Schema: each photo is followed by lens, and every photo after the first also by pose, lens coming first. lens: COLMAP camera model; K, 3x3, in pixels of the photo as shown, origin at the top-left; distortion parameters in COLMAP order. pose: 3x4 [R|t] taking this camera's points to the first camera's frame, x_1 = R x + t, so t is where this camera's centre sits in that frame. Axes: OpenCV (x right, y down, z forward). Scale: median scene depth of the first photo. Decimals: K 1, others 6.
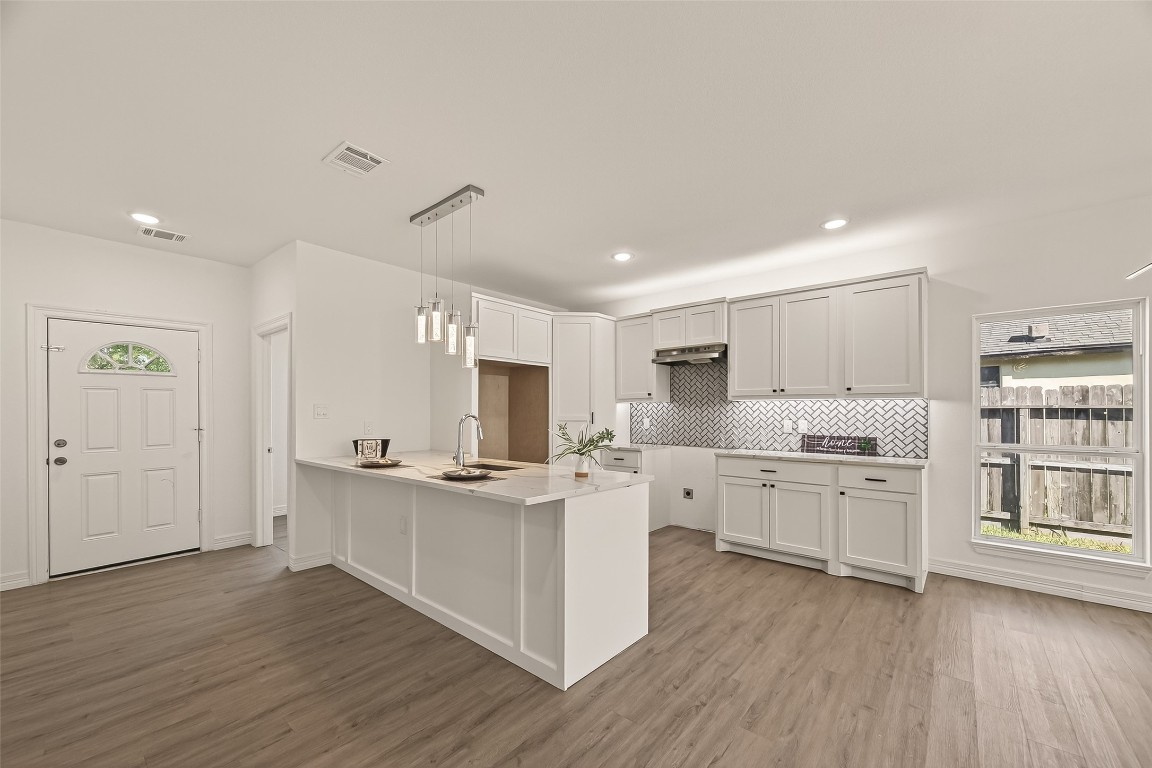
lens RADIAL K [[470.0, 0, 576.7], [0, 470.0, 408.0], [0, 0, 1]] dist [0.001030, 0.000291]
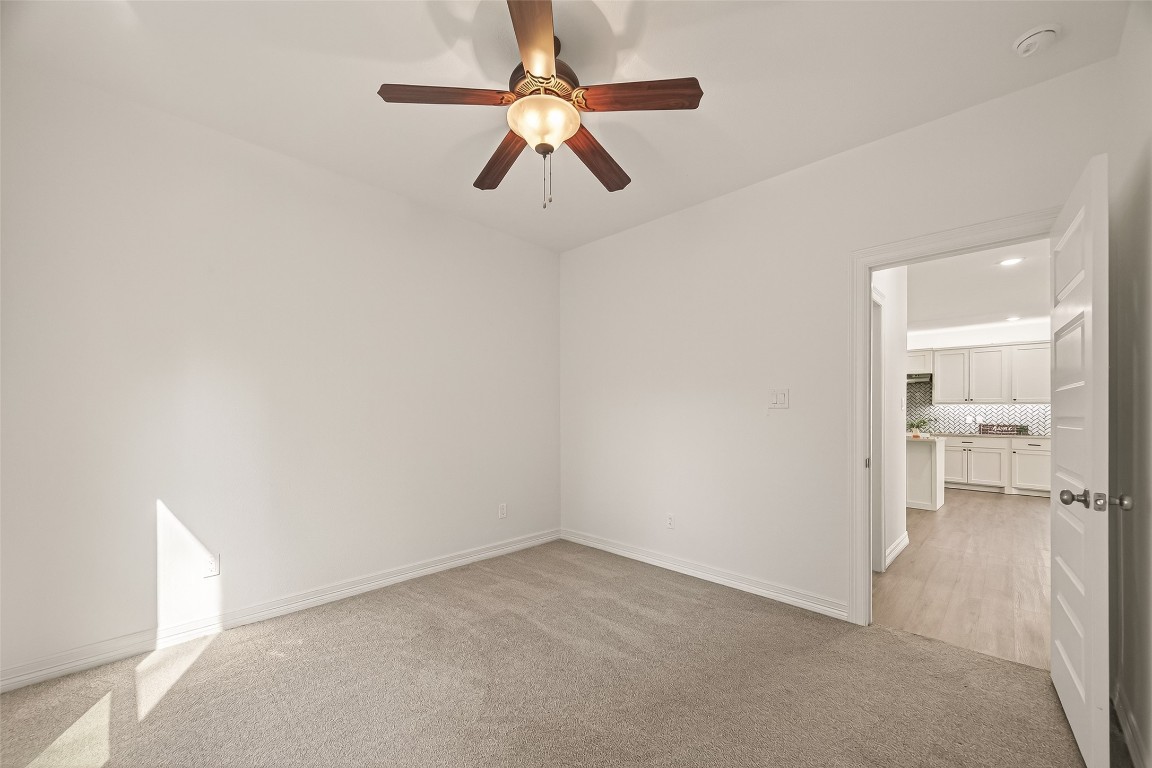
lens RADIAL K [[470.0, 0, 576.7], [0, 470.0, 408.0], [0, 0, 1]] dist [0.001030, 0.000291]
pose [[0.998822, 0.010822, -0.047312, -1.038493], [-0.010860, 0.999941, -0.000544, 0.012442], [0.047304, 0.001057, 0.998880, -0.938835]]
